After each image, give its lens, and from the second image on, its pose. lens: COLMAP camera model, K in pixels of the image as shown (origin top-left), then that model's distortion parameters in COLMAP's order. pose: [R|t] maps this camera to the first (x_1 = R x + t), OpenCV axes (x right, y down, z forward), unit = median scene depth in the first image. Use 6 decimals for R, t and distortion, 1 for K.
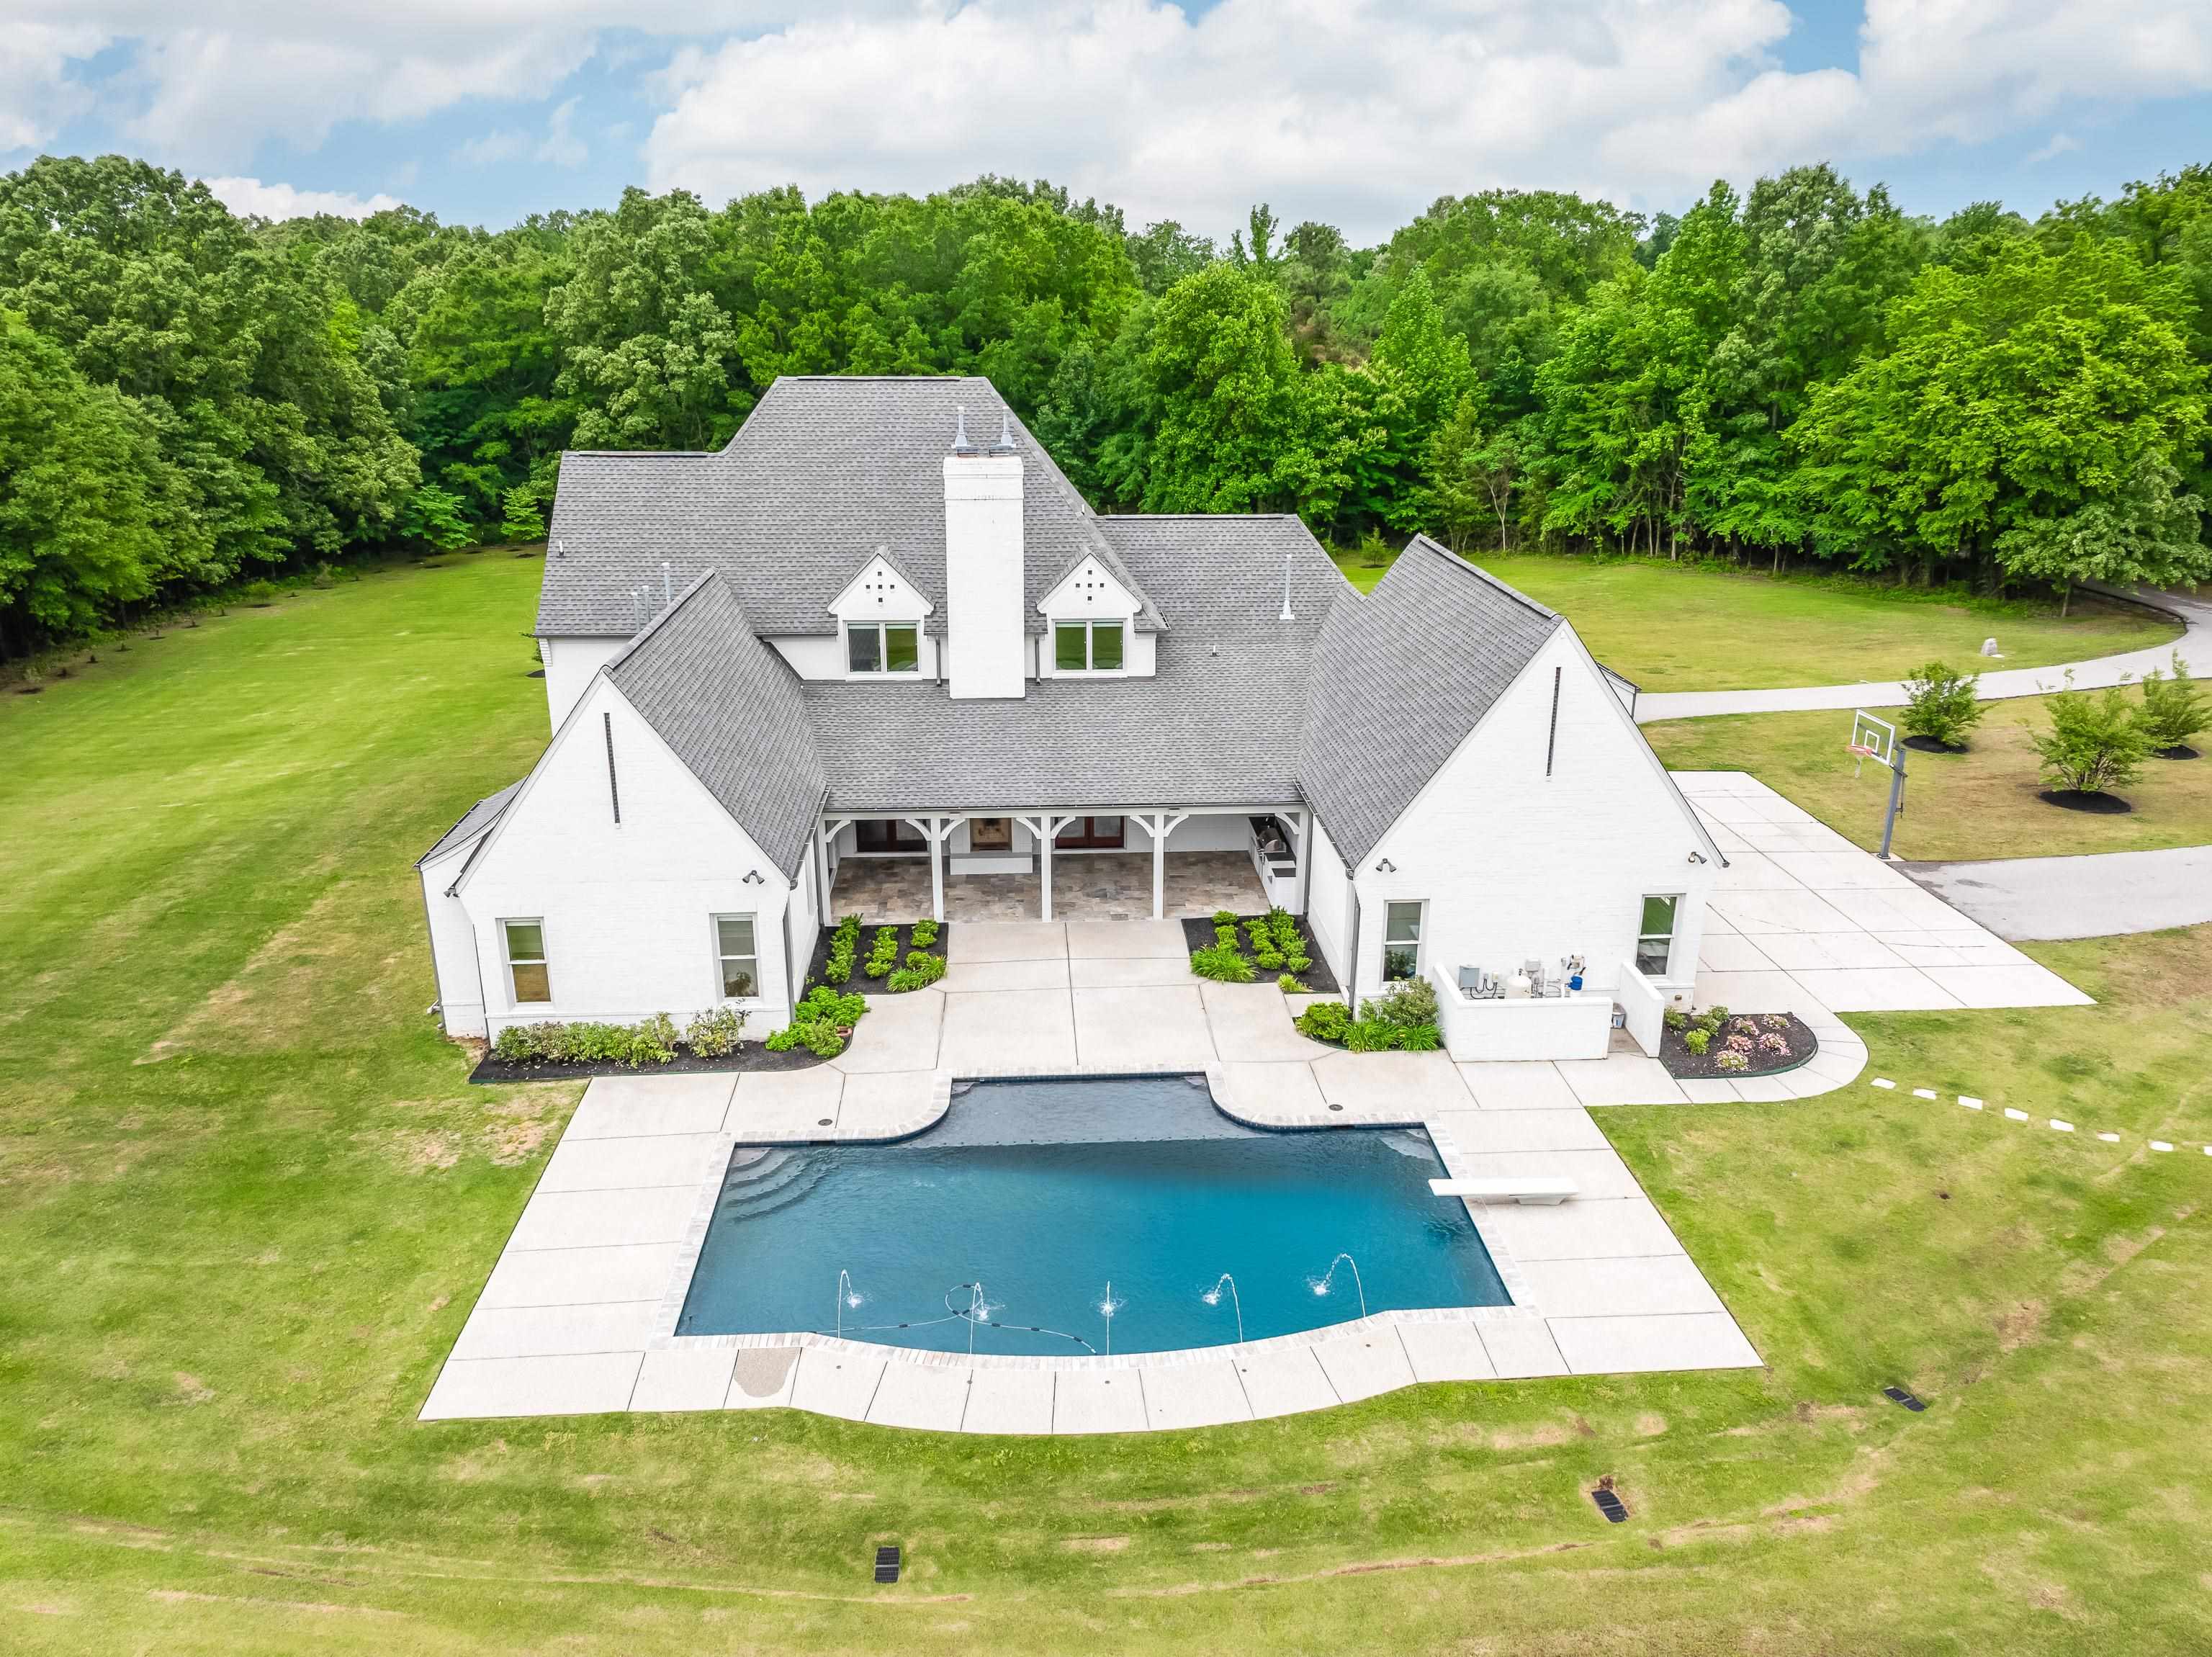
lens RADIAL K [[1564.6, 0, 1113.5], [0, 1564.6, 800.1], [0, 0, 1]] dist [-0.051490, 0.025292]
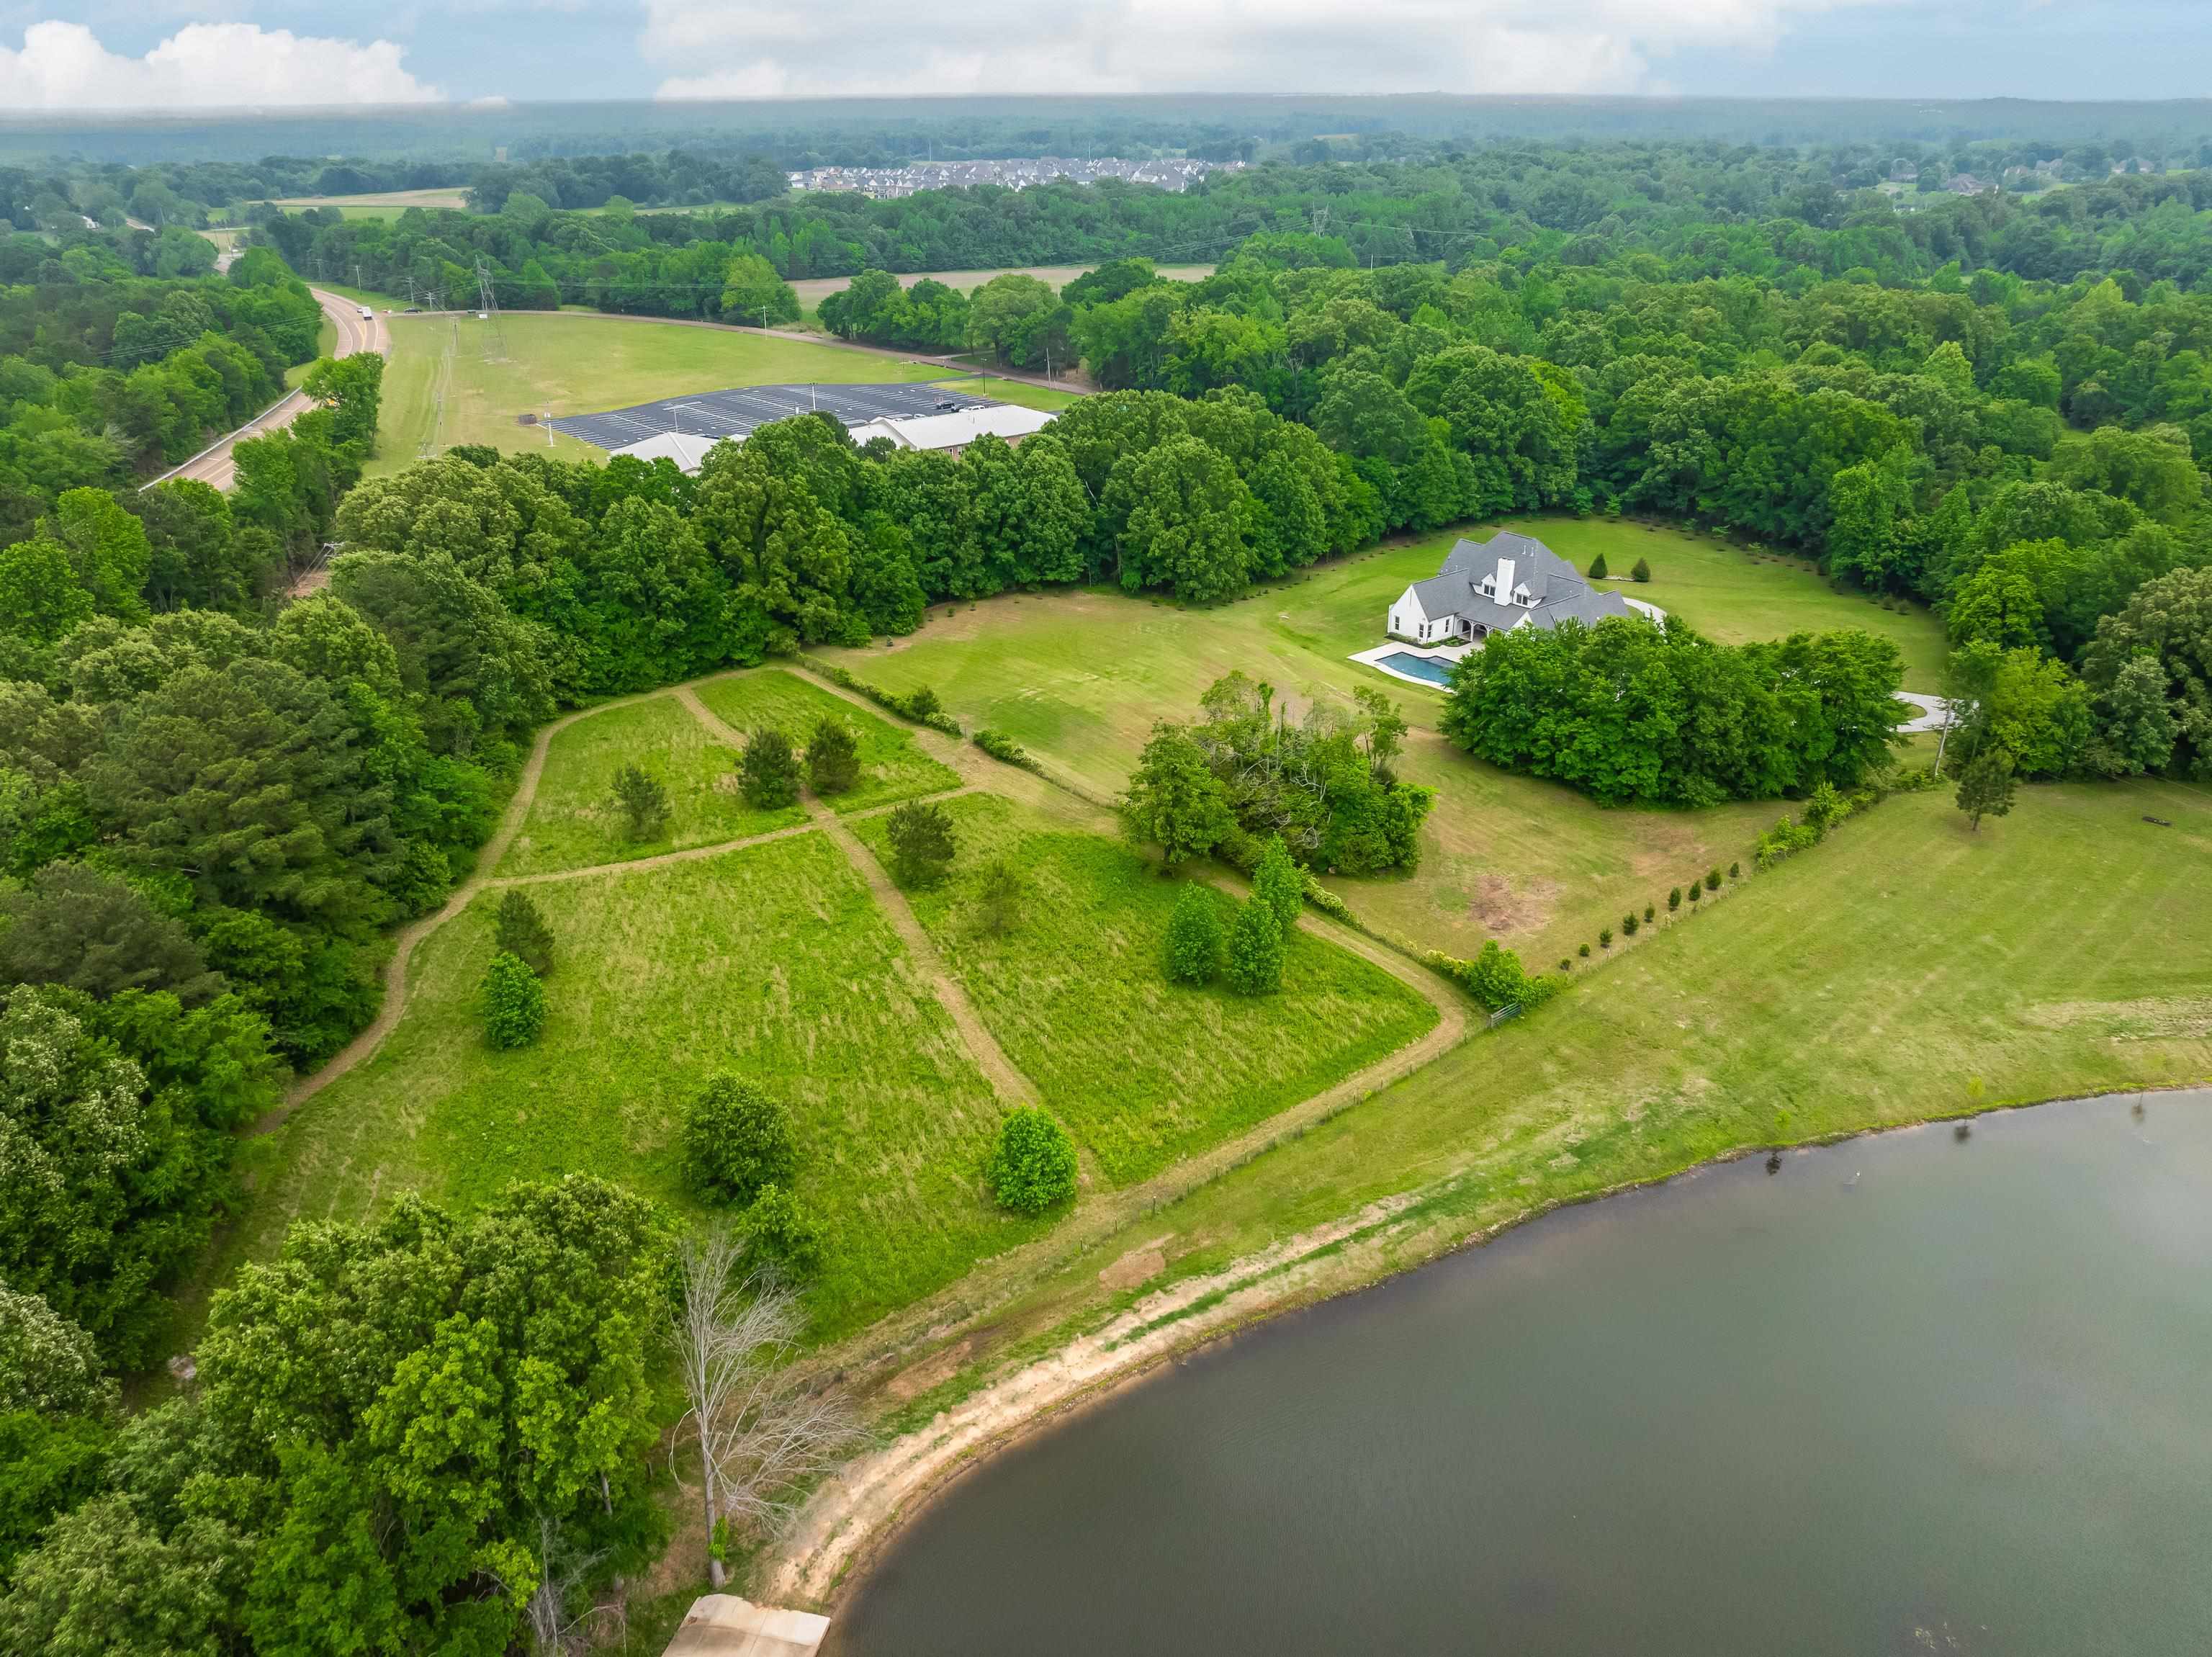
lens RADIAL K [[1564.6, 0, 1113.5], [0, 1564.6, 800.1], [0, 0, 1]] dist [-0.051490, 0.025292]
pose [[0.579855, 0.327502, -0.745997, 3.620016], [-0.240916, 0.943626, 0.227002, -0.354083], [0.778285, 0.048094, 0.626066, -3.570872]]
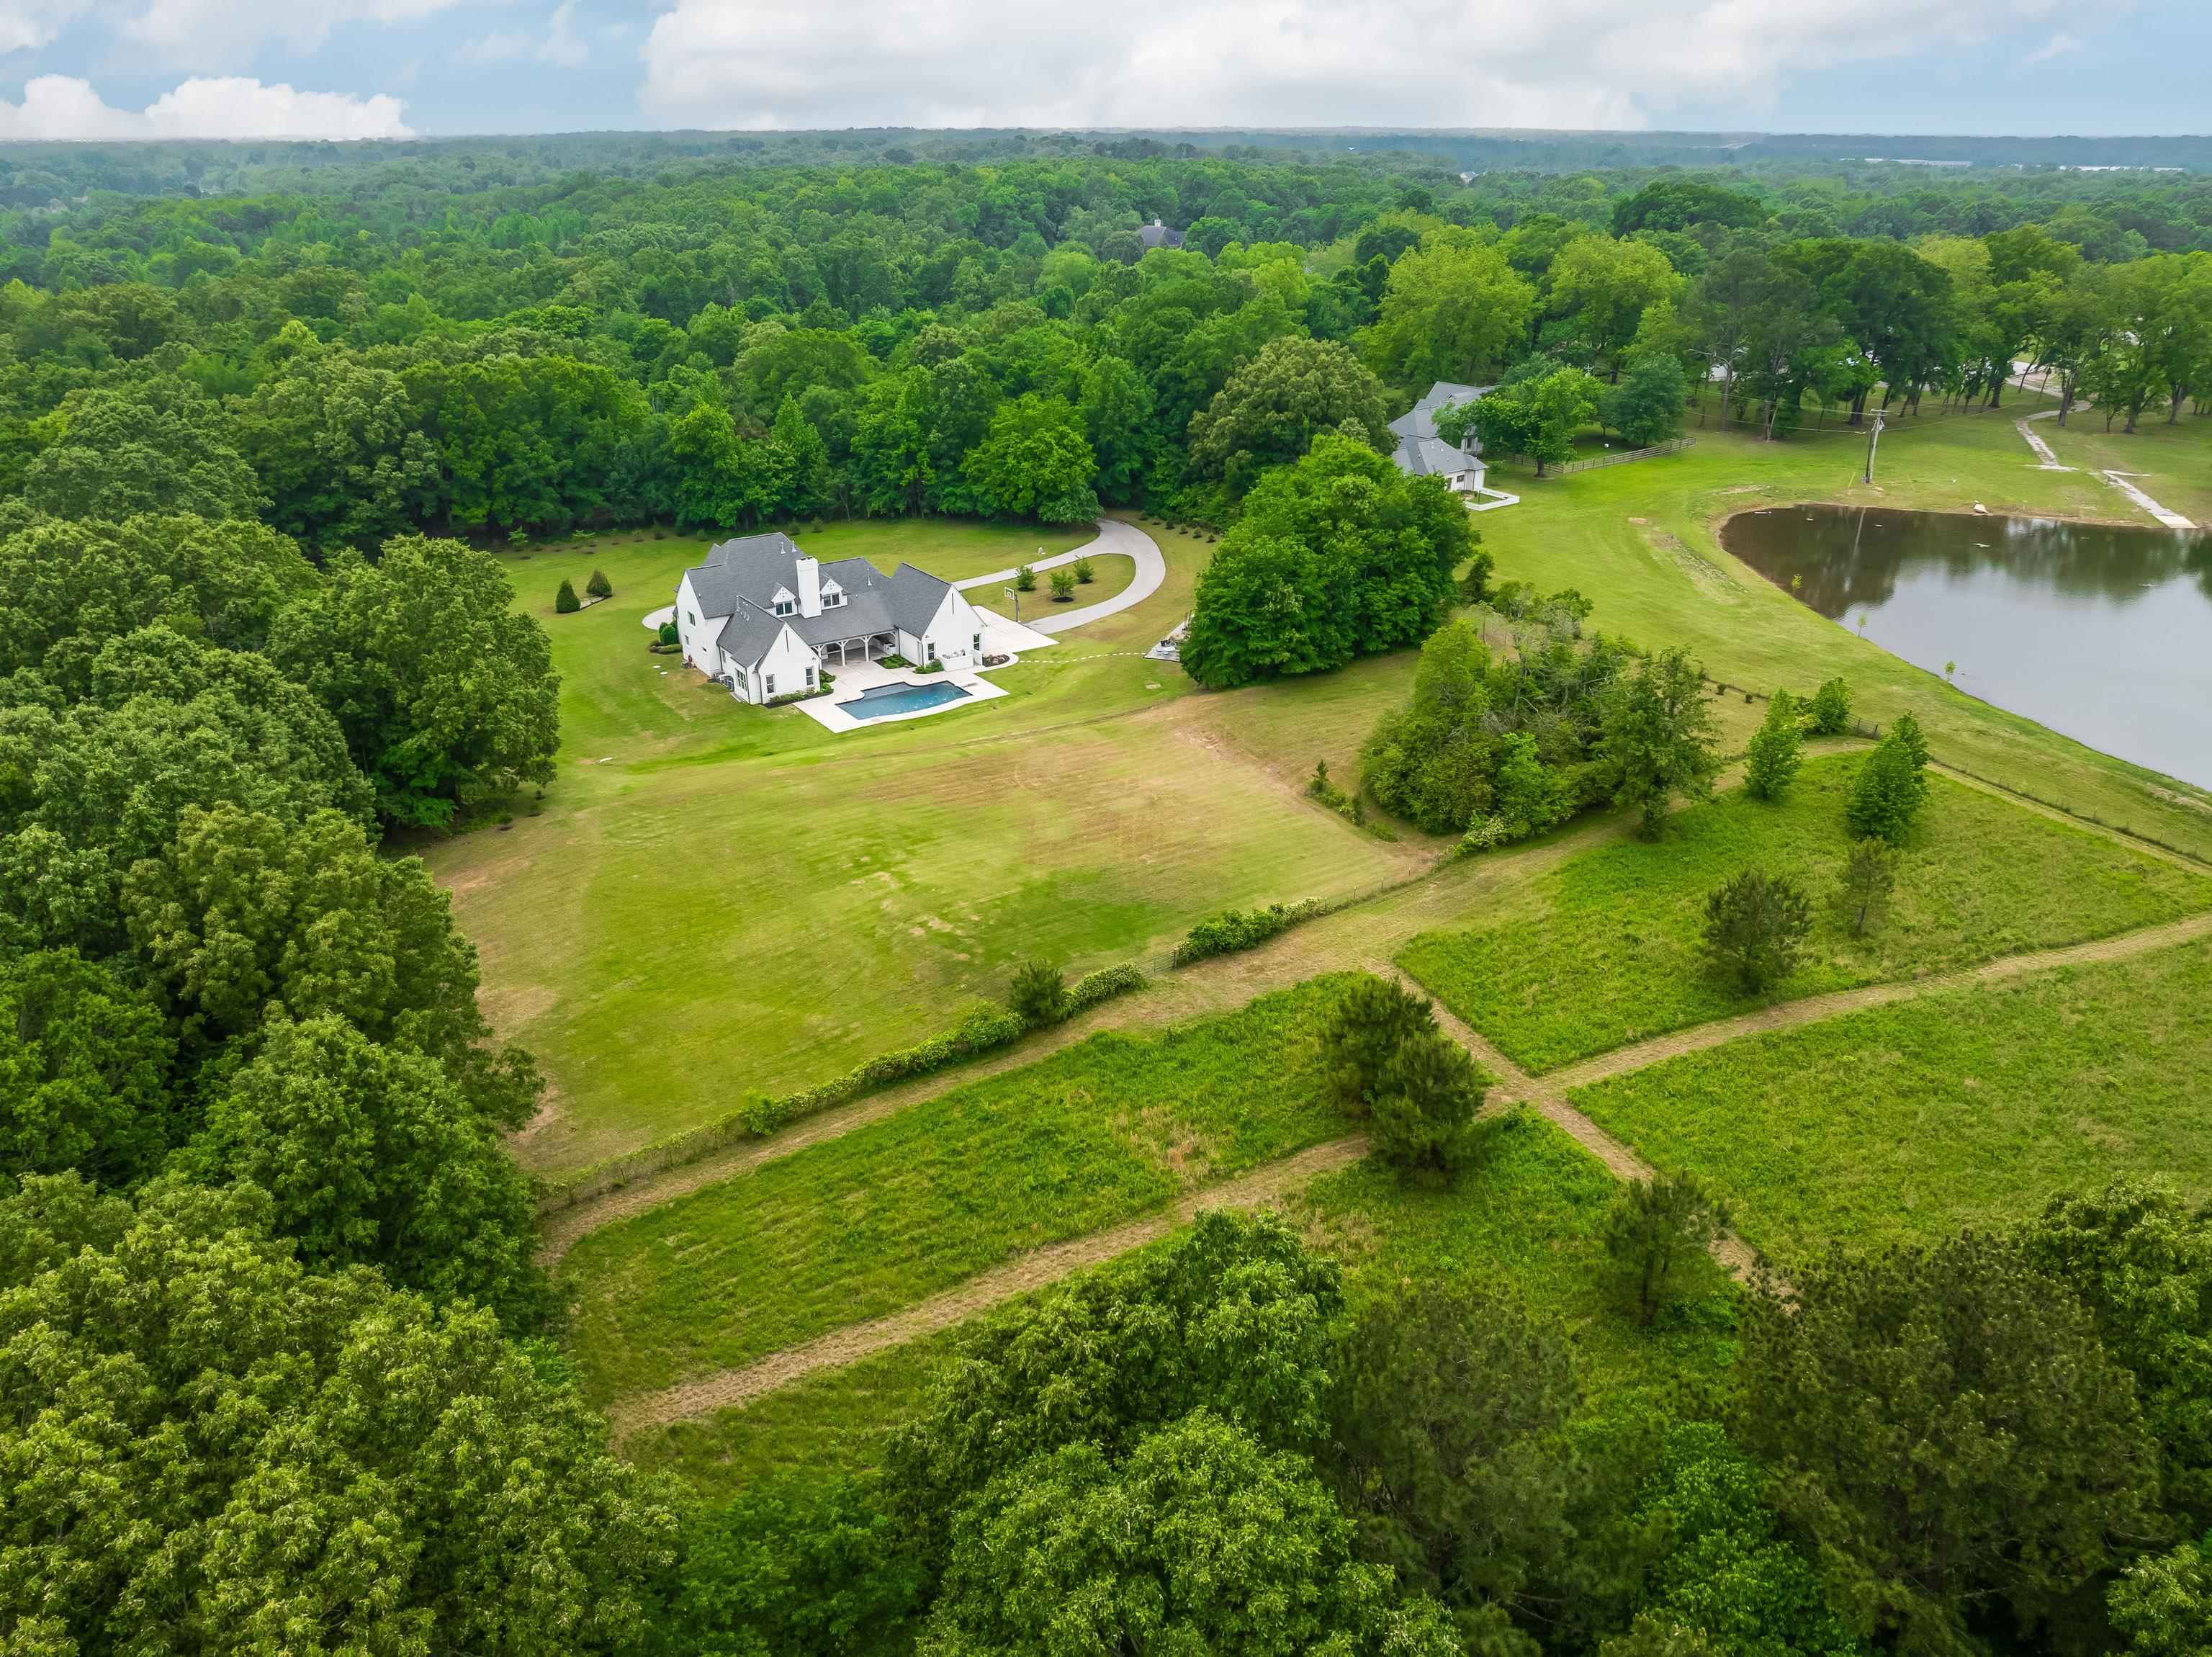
lens RADIAL K [[1564.6, 0, 1113.5], [0, 1564.6, 800.1], [0, 0, 1]] dist [-0.051490, 0.025292]
pose [[0.859296, -0.207601, 0.467453, -1.578132], [0.161304, 0.977279, 0.137505, -0.034519], [-0.485378, -0.042756, 0.873258, -3.310884]]
